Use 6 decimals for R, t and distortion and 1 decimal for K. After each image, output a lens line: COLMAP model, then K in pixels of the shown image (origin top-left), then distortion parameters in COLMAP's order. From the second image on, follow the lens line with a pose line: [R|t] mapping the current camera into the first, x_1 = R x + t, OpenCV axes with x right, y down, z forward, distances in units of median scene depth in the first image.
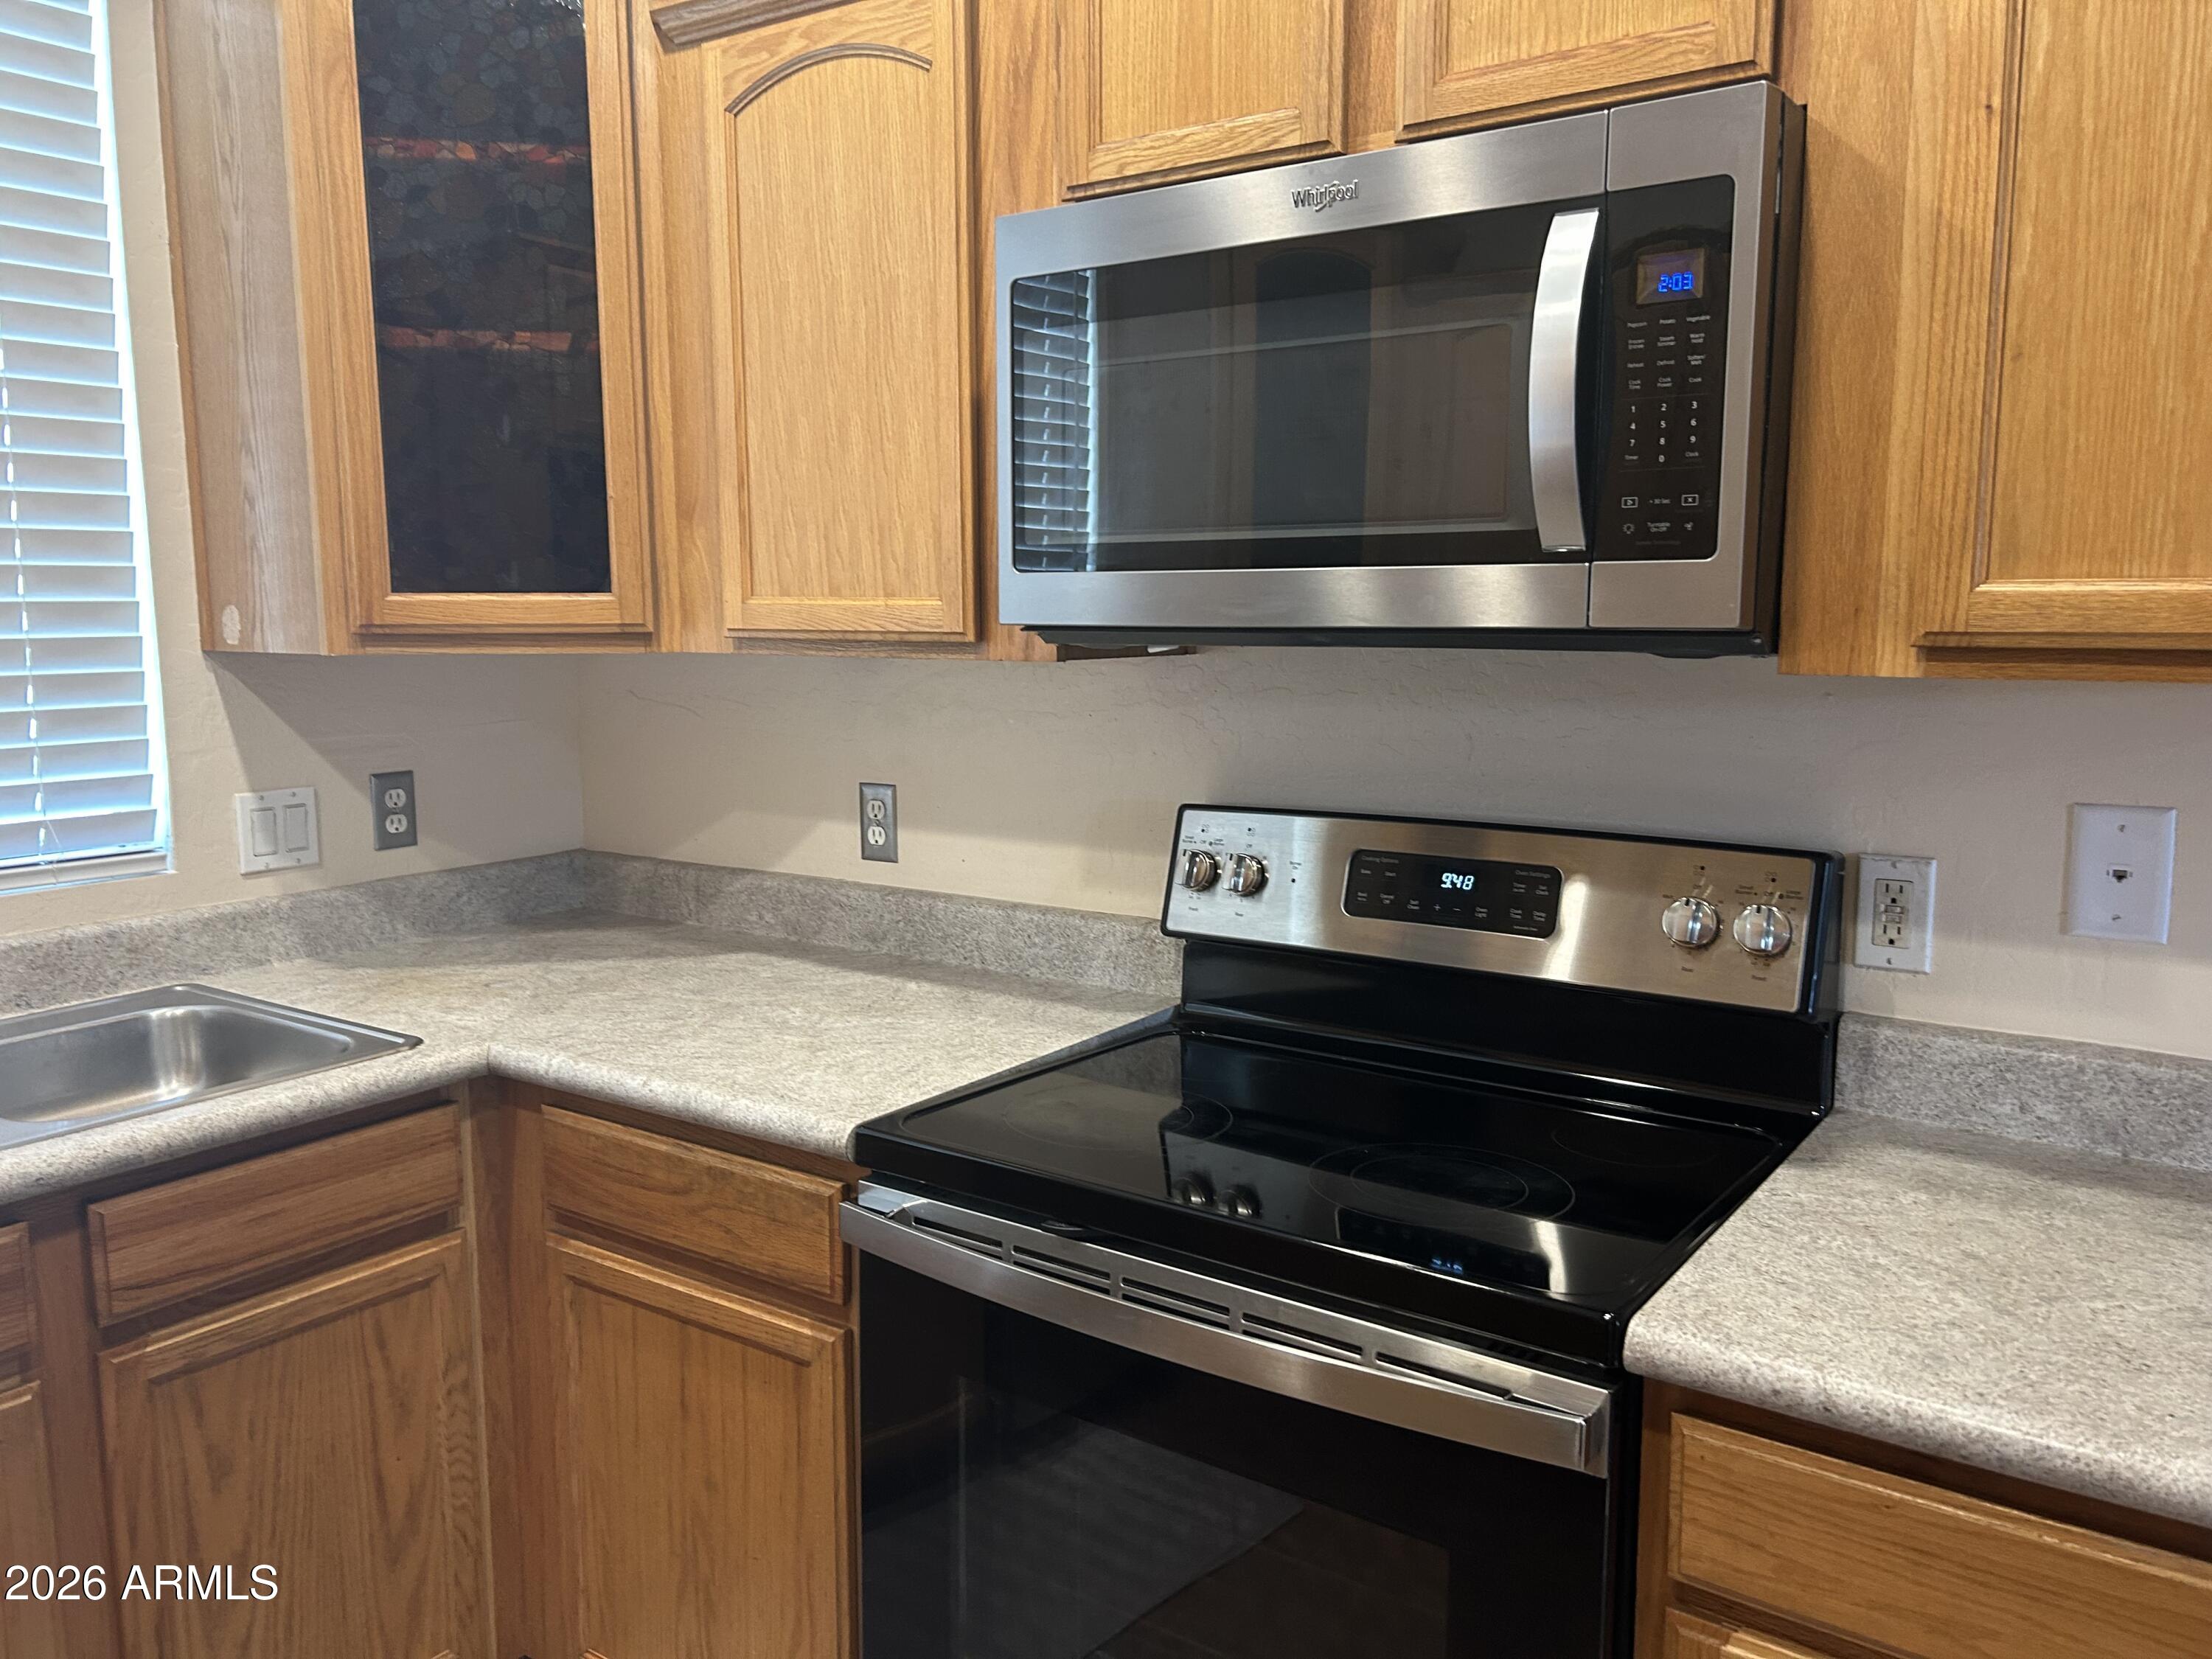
lens RADIAL K [[1663.2, 0, 1111.9], [0, 1663.2, 820.5], [0, 0, 1]] dist [0.051771, -0.055100]
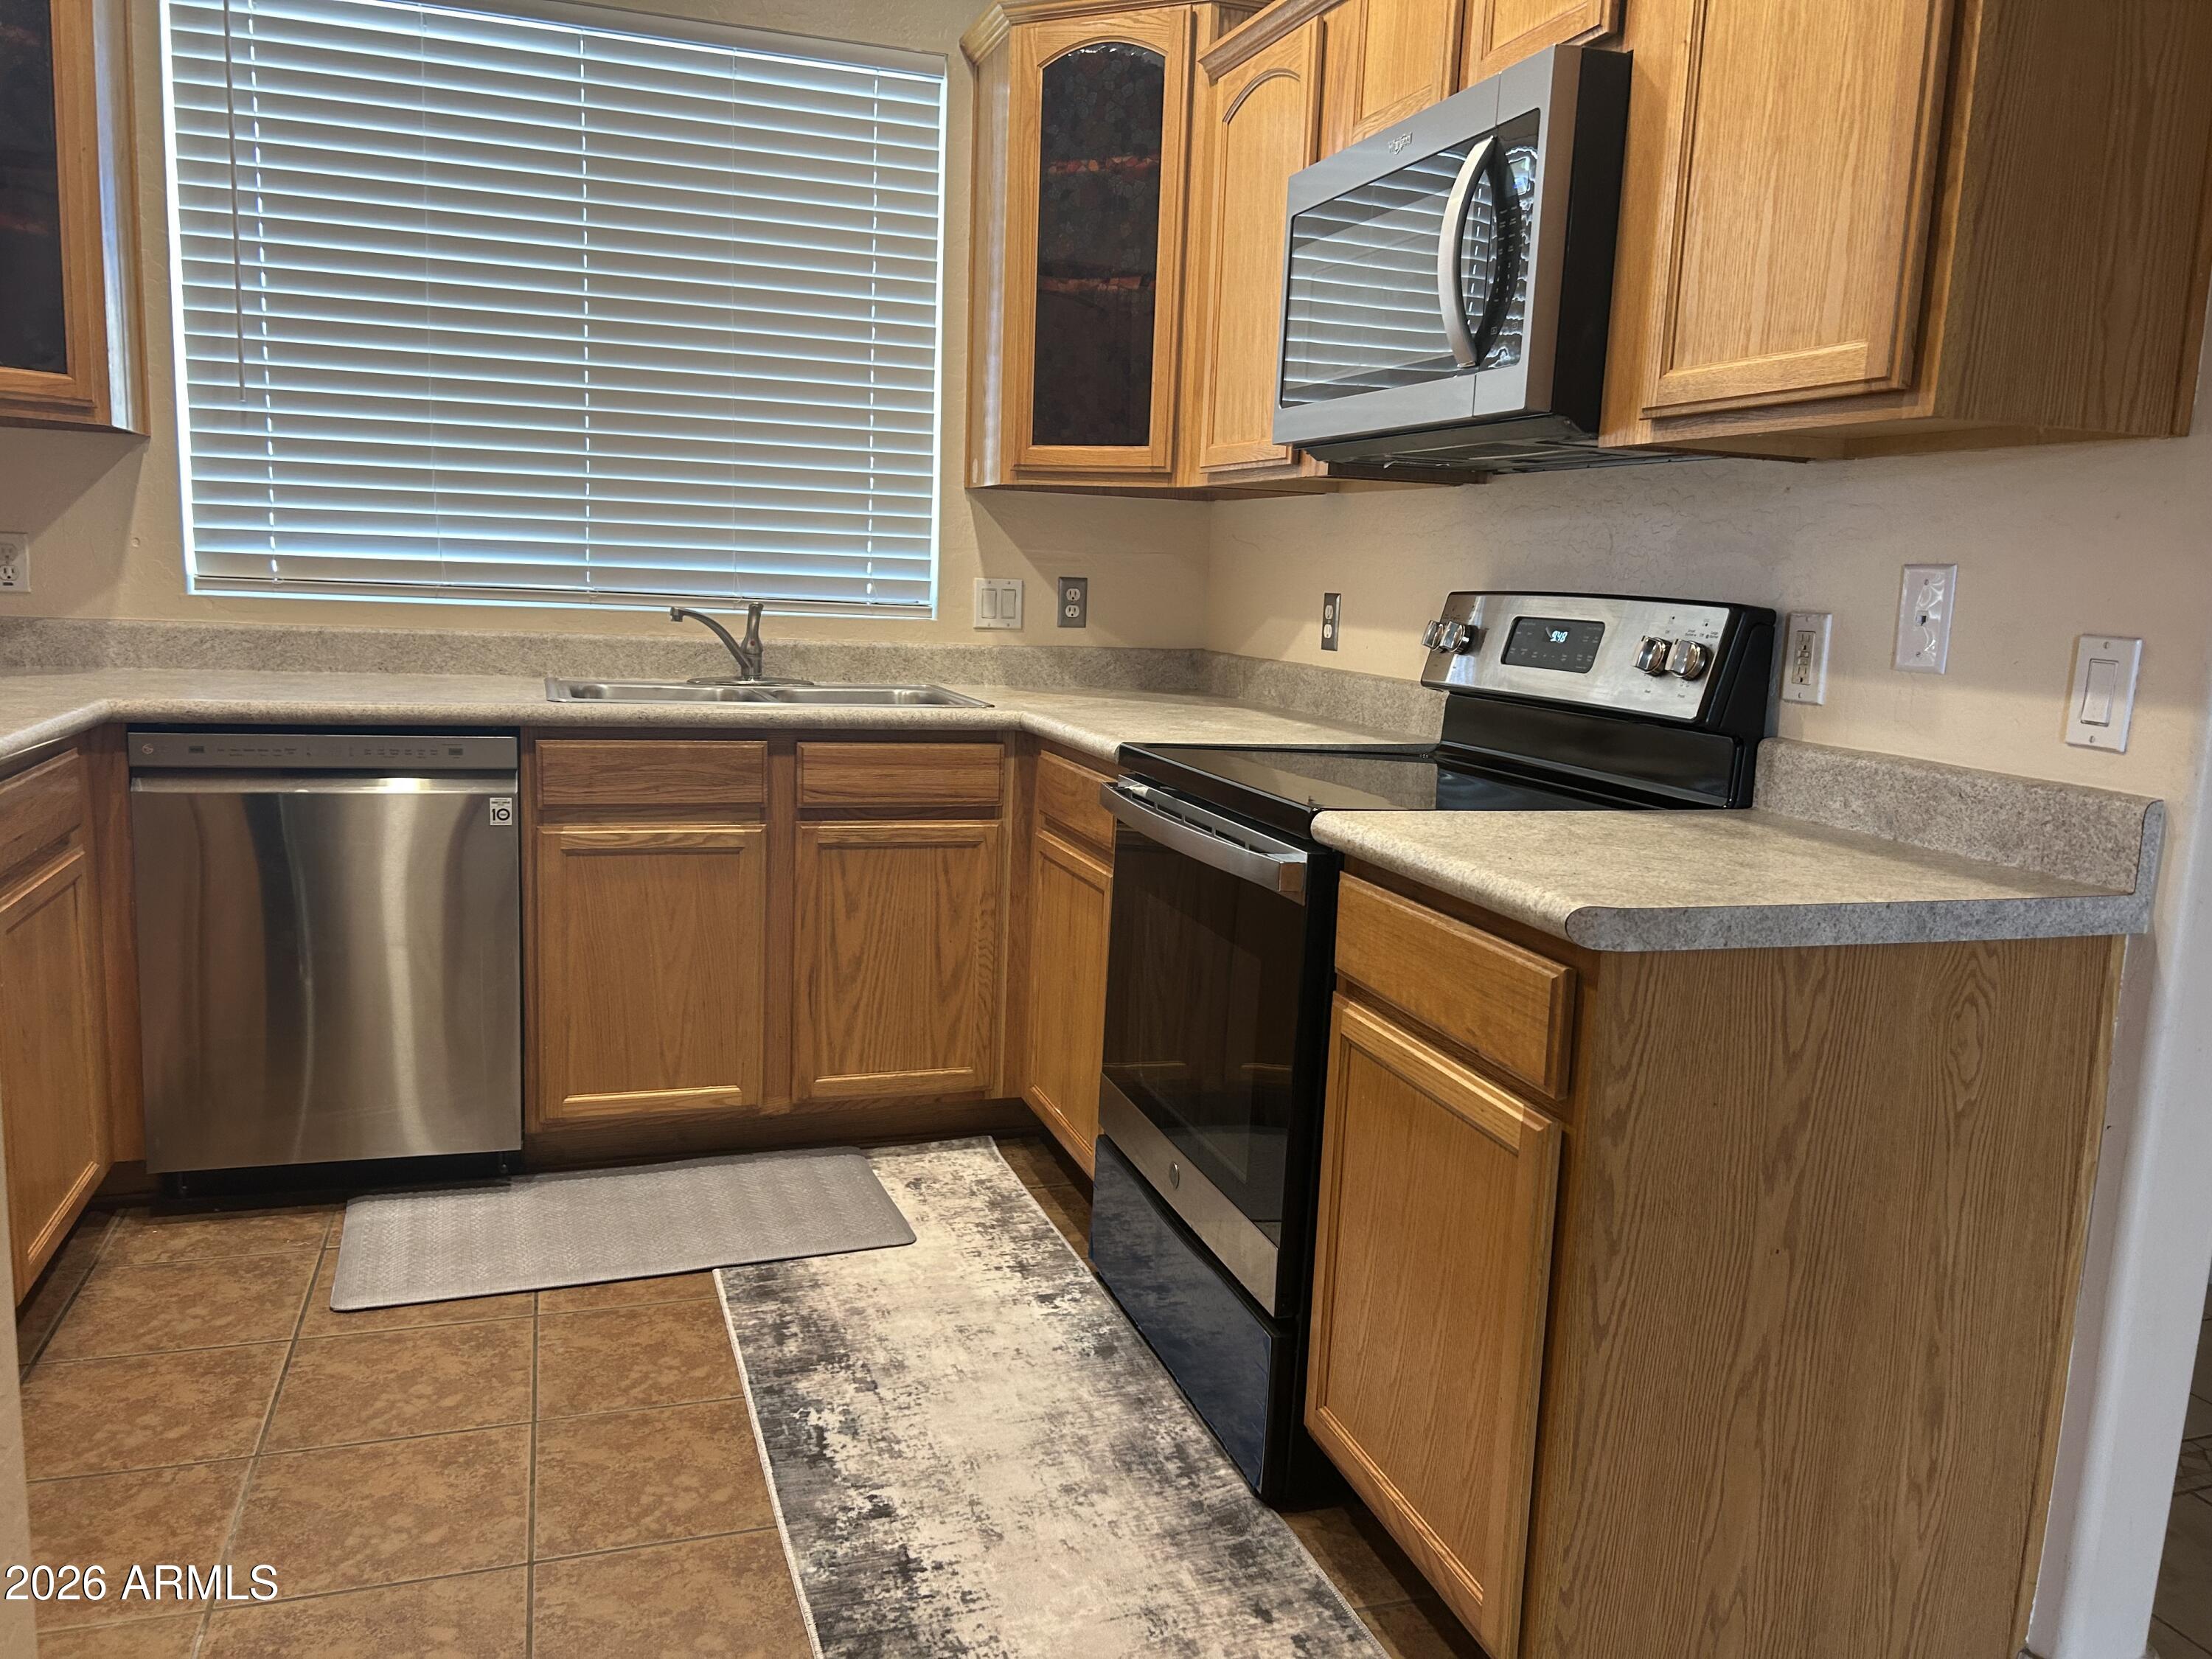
lens RADIAL K [[1661.9, 0, 1111.5], [0, 1661.9, 842.3], [0, 0, 1]] dist [0.053729, -0.057943]
pose [[0.808394, 0.131006, -0.573879, 0.659357], [-0.118267, 0.991187, 0.059674, 0.151553], [0.576639, 0.019631, 0.816763, -0.295898]]
